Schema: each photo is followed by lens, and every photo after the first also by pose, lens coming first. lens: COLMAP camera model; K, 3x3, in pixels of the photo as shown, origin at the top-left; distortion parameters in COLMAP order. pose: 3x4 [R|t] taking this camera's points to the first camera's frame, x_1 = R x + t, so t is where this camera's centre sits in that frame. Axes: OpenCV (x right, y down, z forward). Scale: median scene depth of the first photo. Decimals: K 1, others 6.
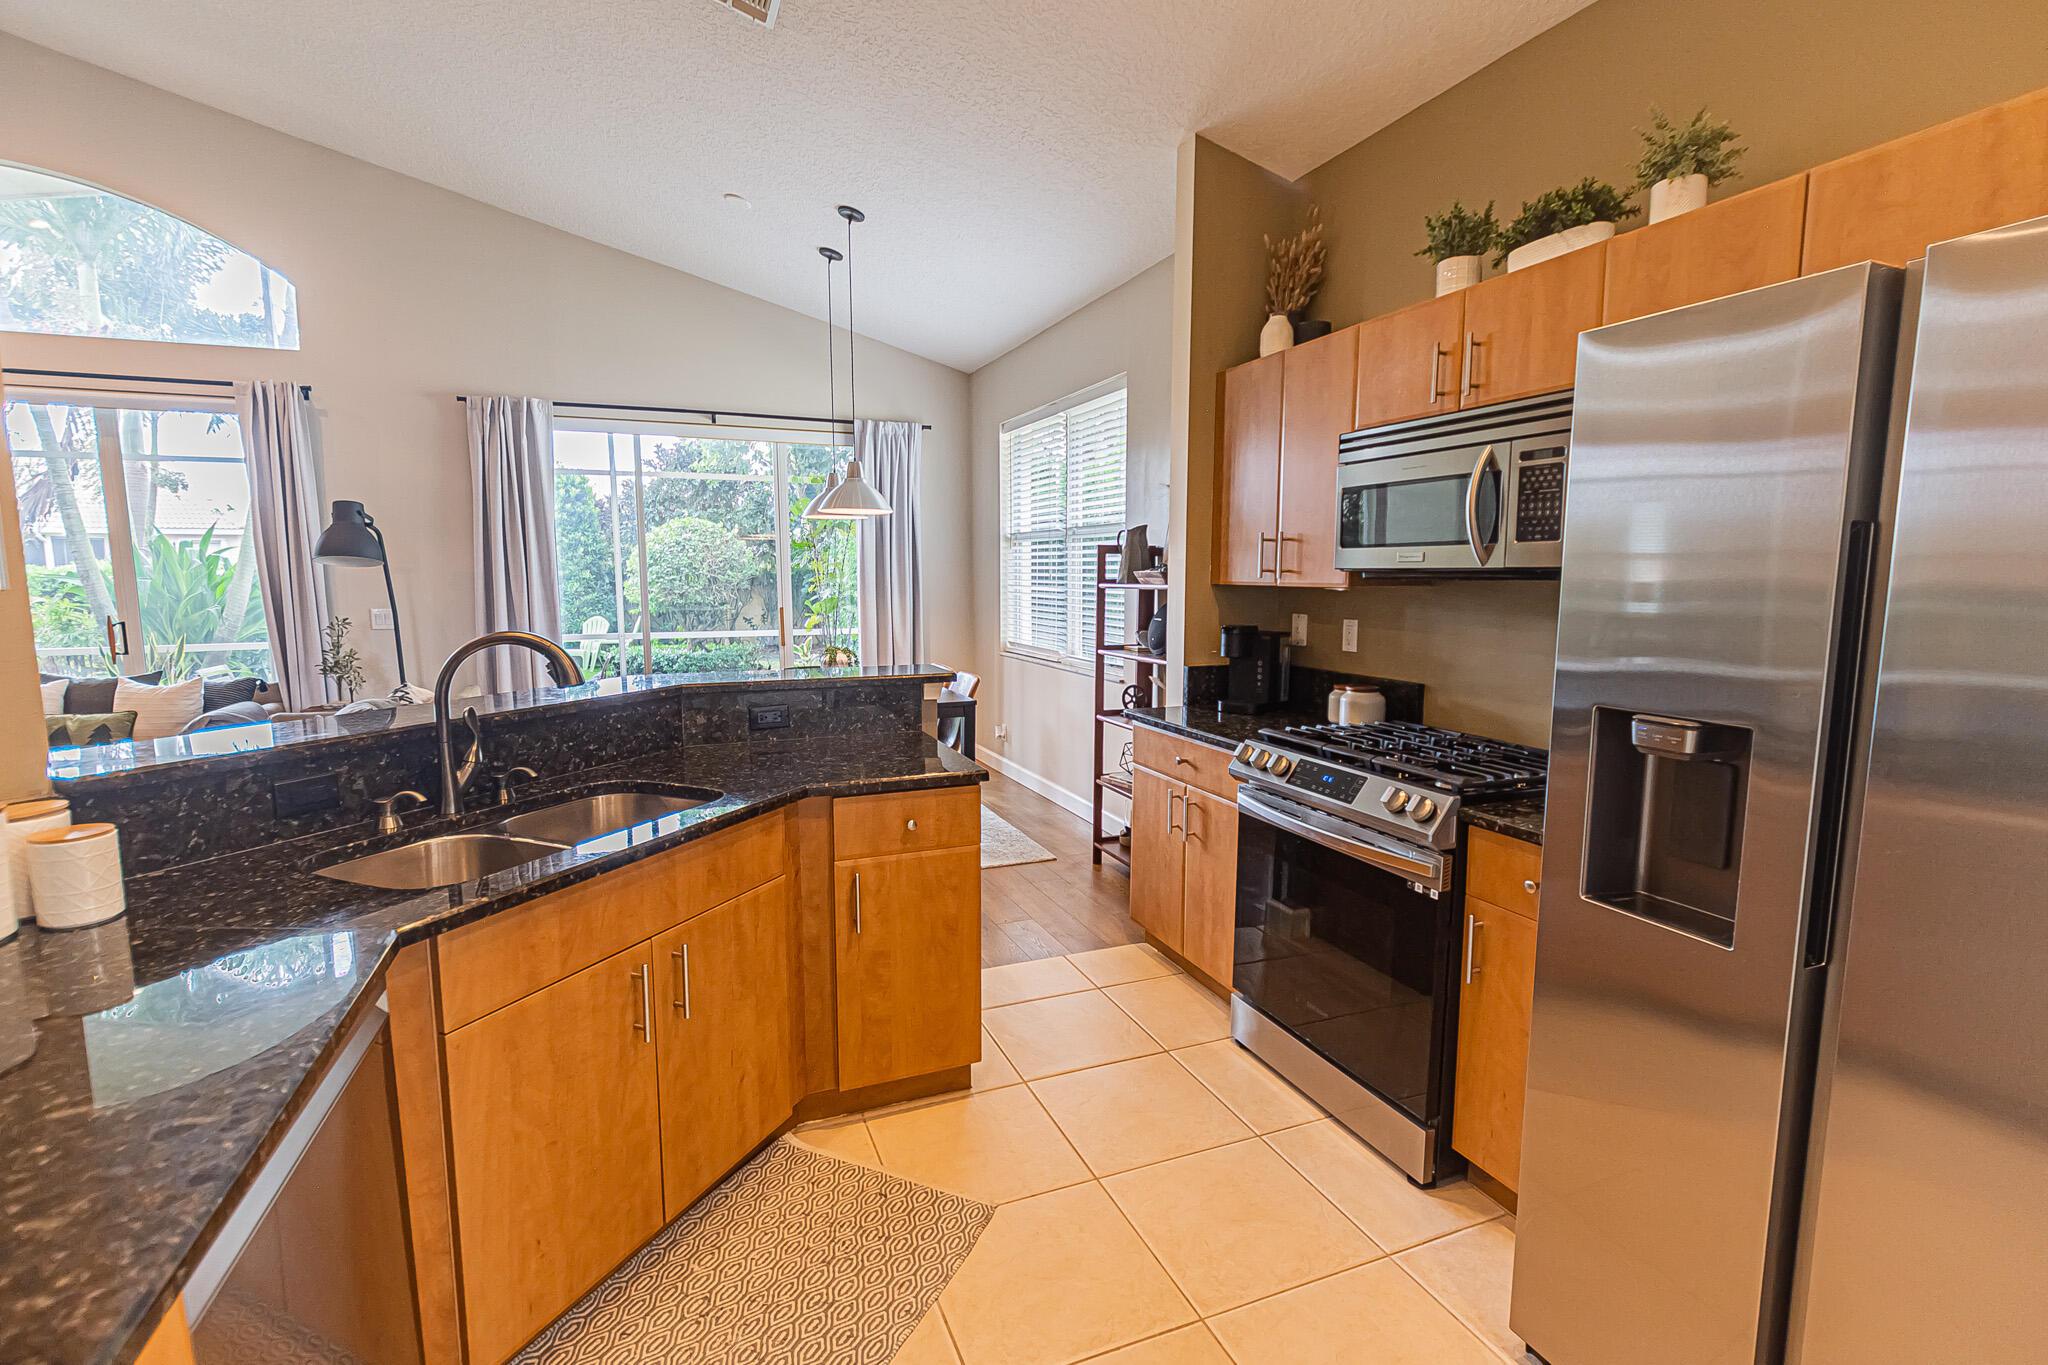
lens RADIAL K [[935.2, 0, 1030.5], [0, 935.2, 682.7], [0, 0, 1]] dist [0.003806, -0.002030]
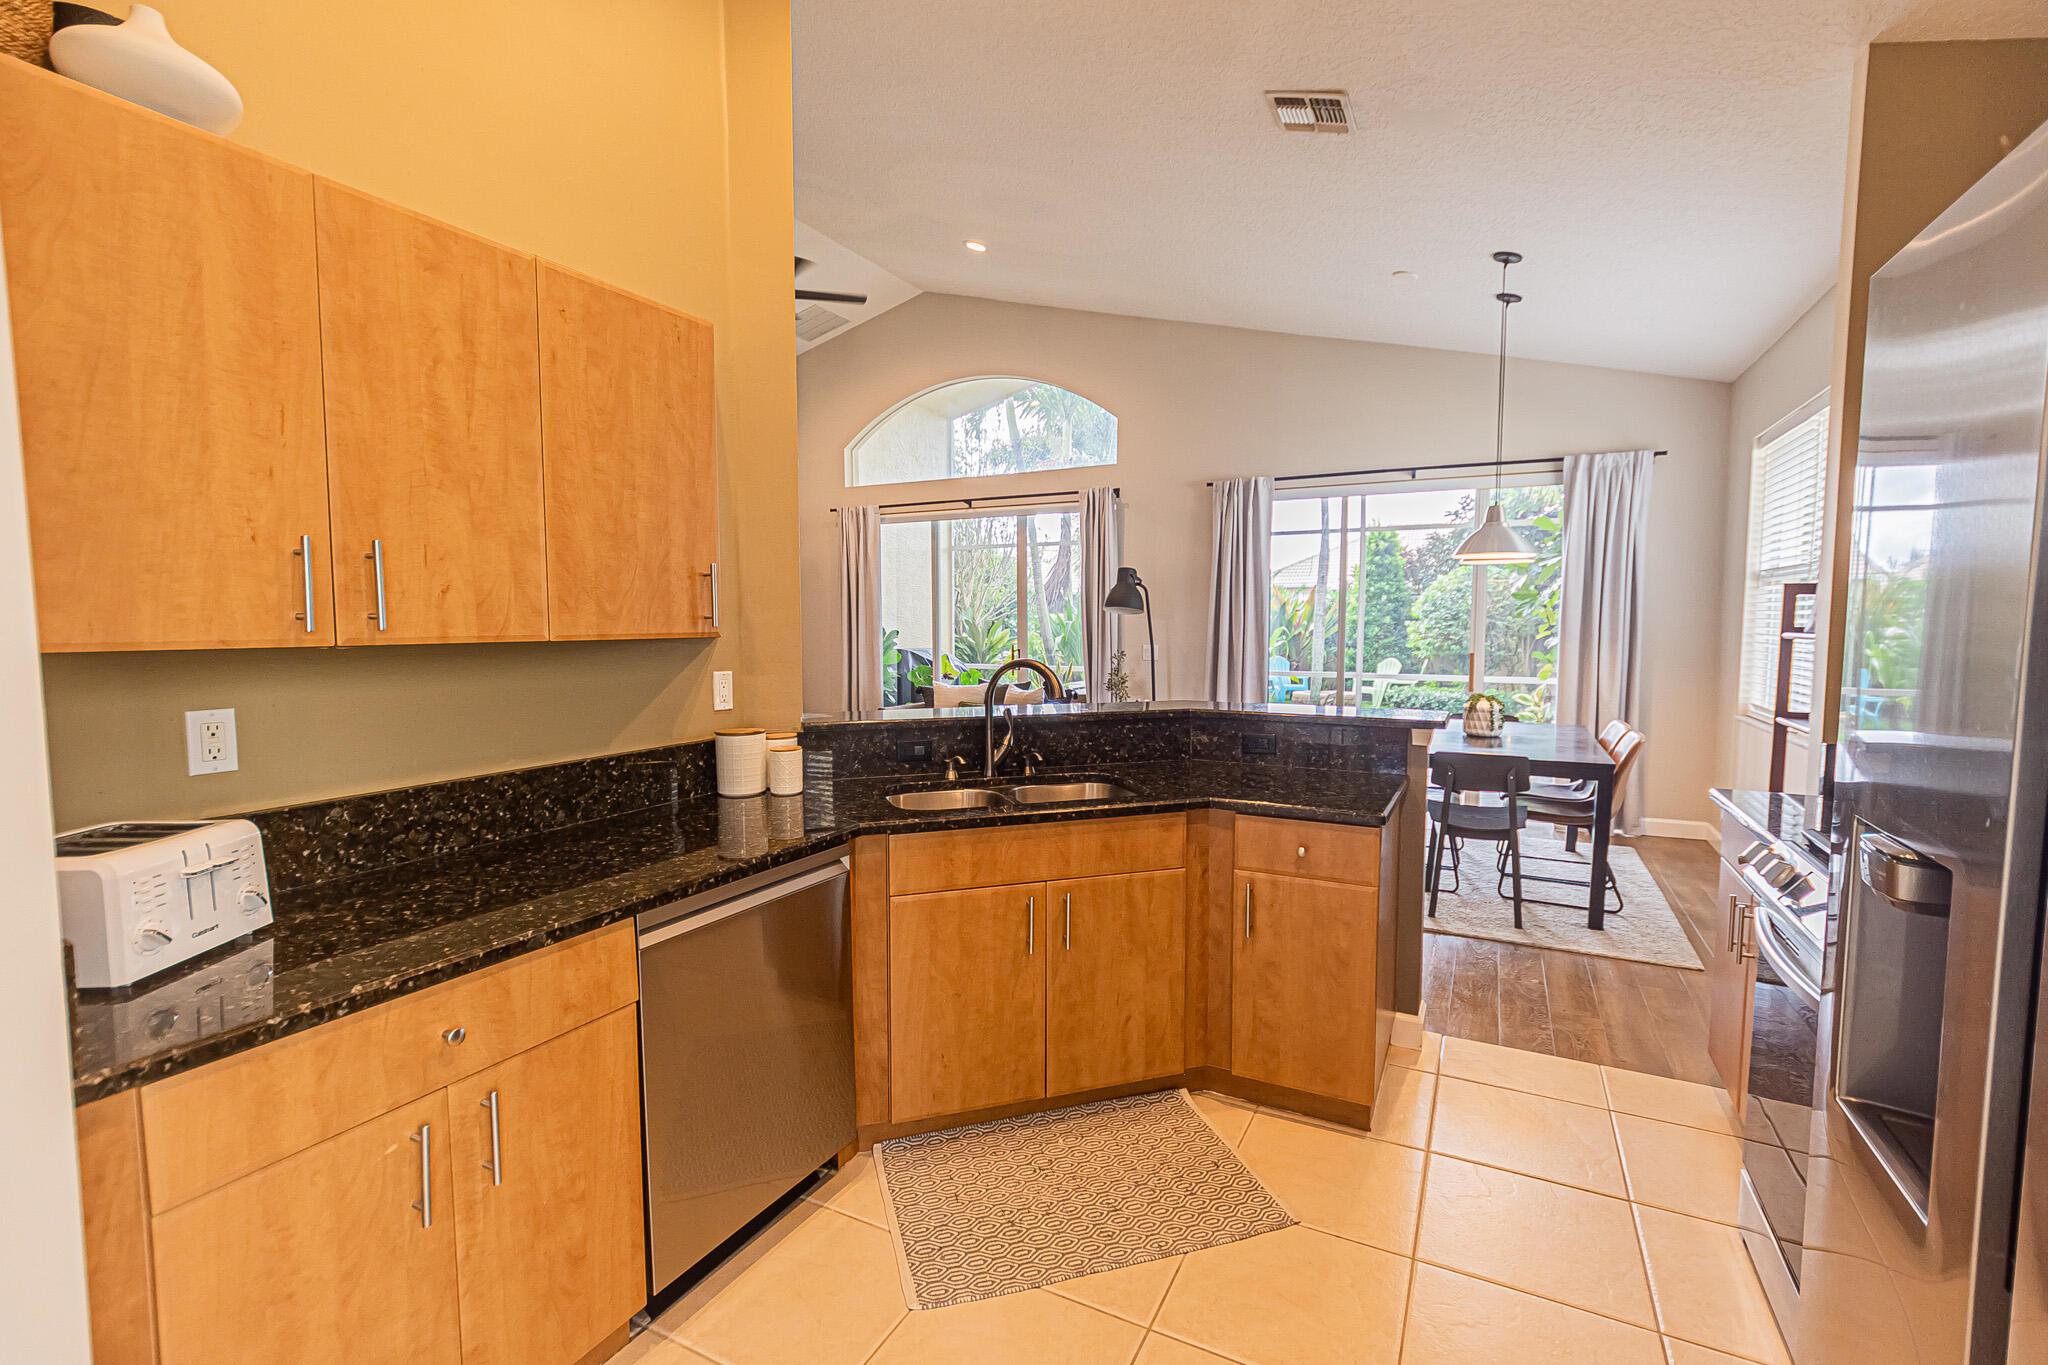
lens RADIAL K [[881.4, 0, 1020.9], [0, 881.4, 683.9], [0, 0, 1]] dist [-0.003265, -0.000078]
pose [[0.655510, 0.056335, -0.753082, 0.407090], [-0.088462, 0.996076, -0.002488, -0.009393], [0.749987, 0.068250, 0.657922, 0.072424]]
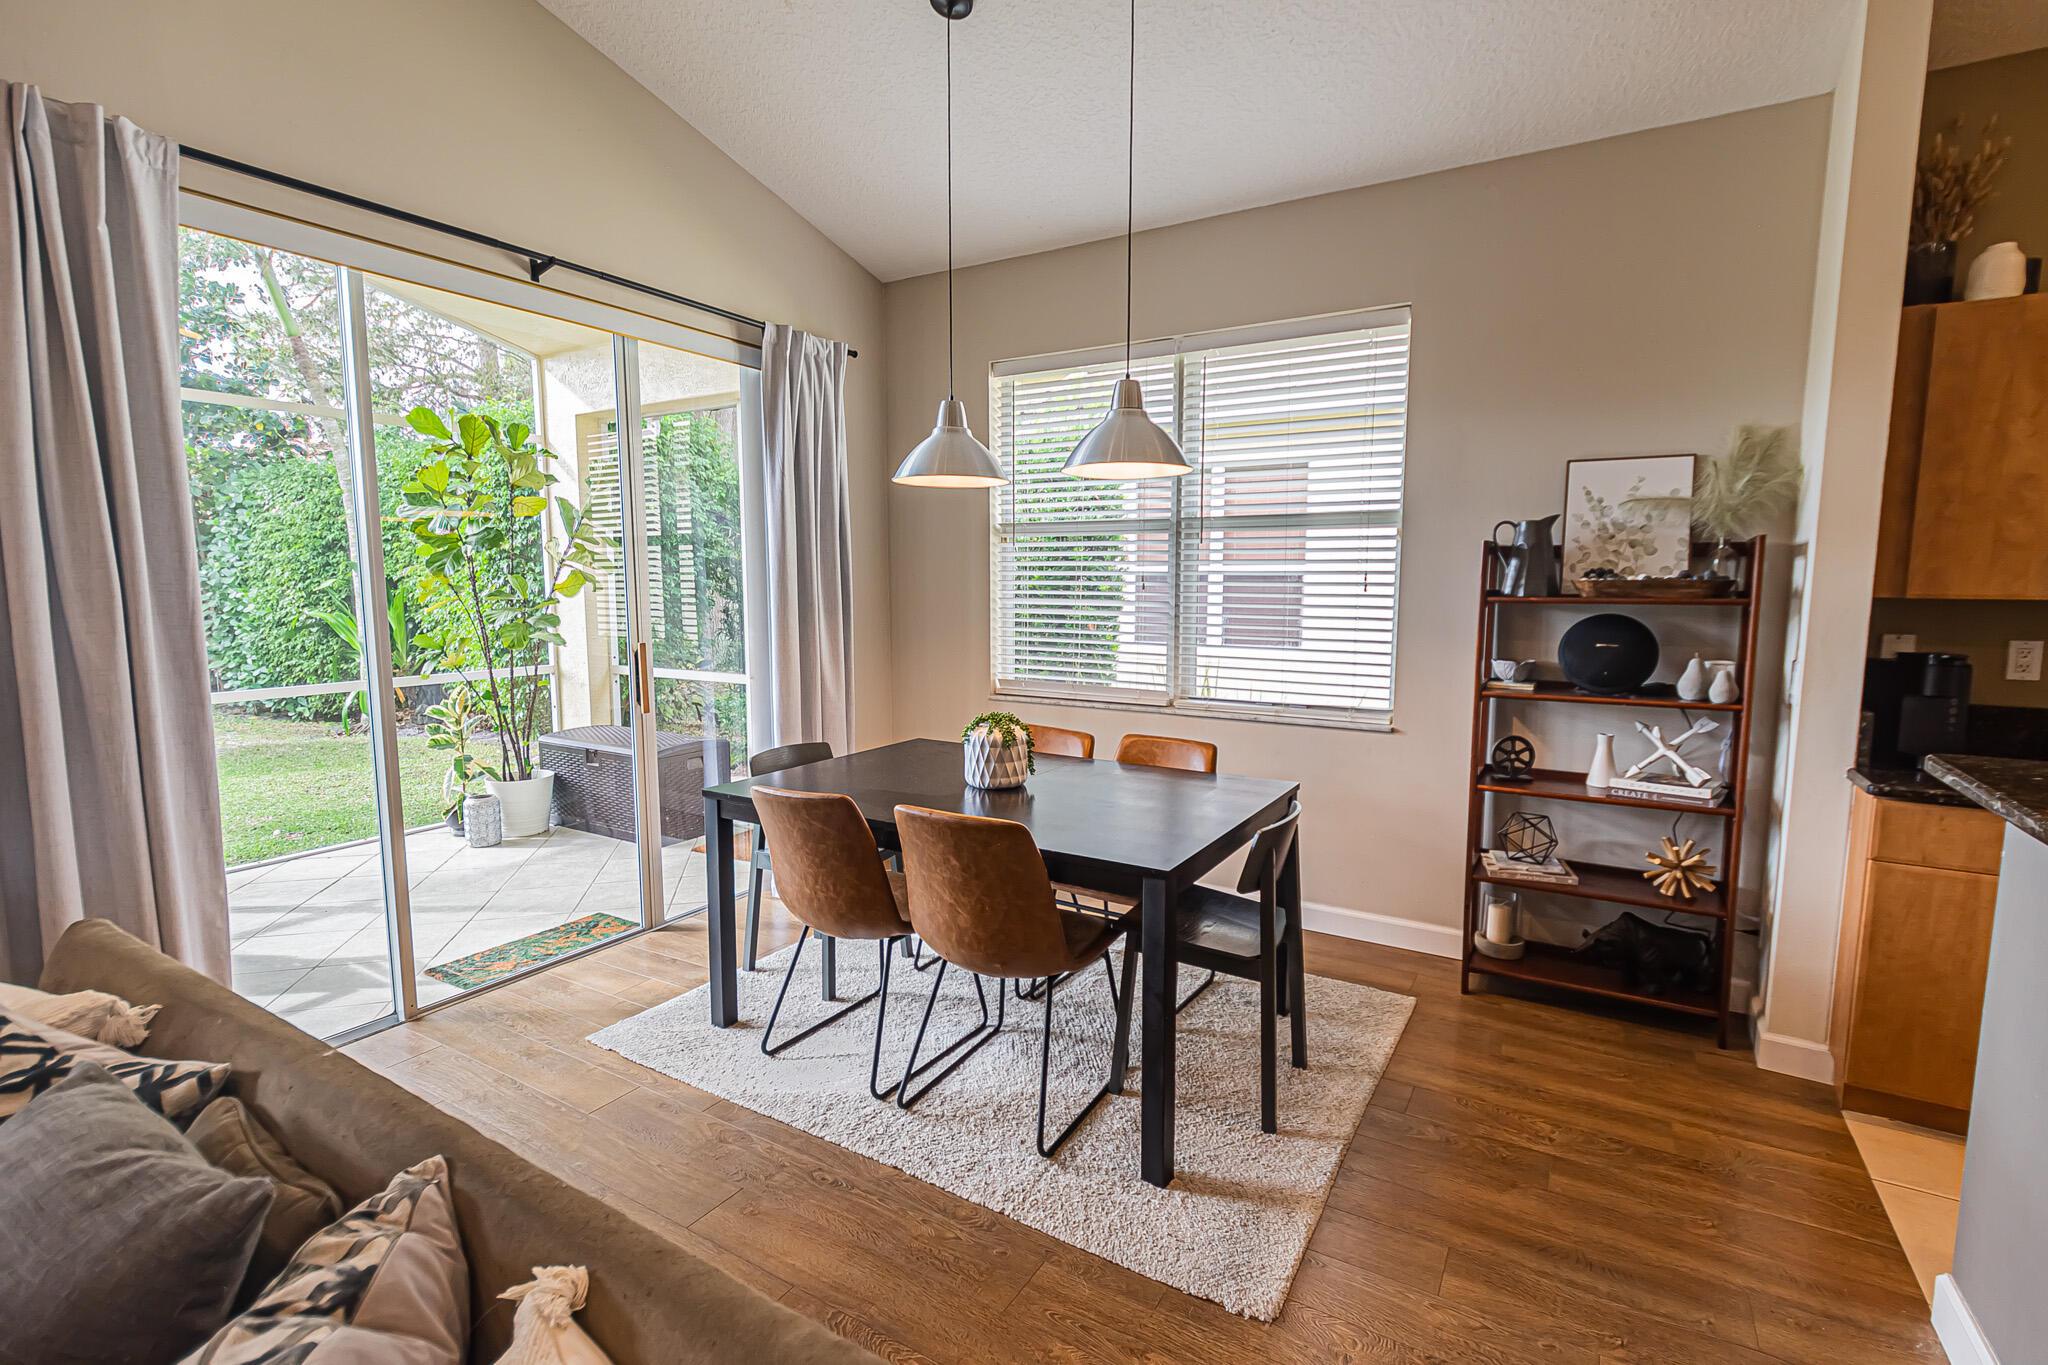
lens RADIAL K [[935.2, 0, 1018.9], [0, 935.2, 689.1], [0, 0, 1]] dist [0.003806, -0.002030]
pose [[0.798537, -0.070121, 0.597848, -1.312895], [0.072616, 0.997160, 0.019963, -0.163250], [-0.597550, 0.027472, 0.801361, 1.362195]]
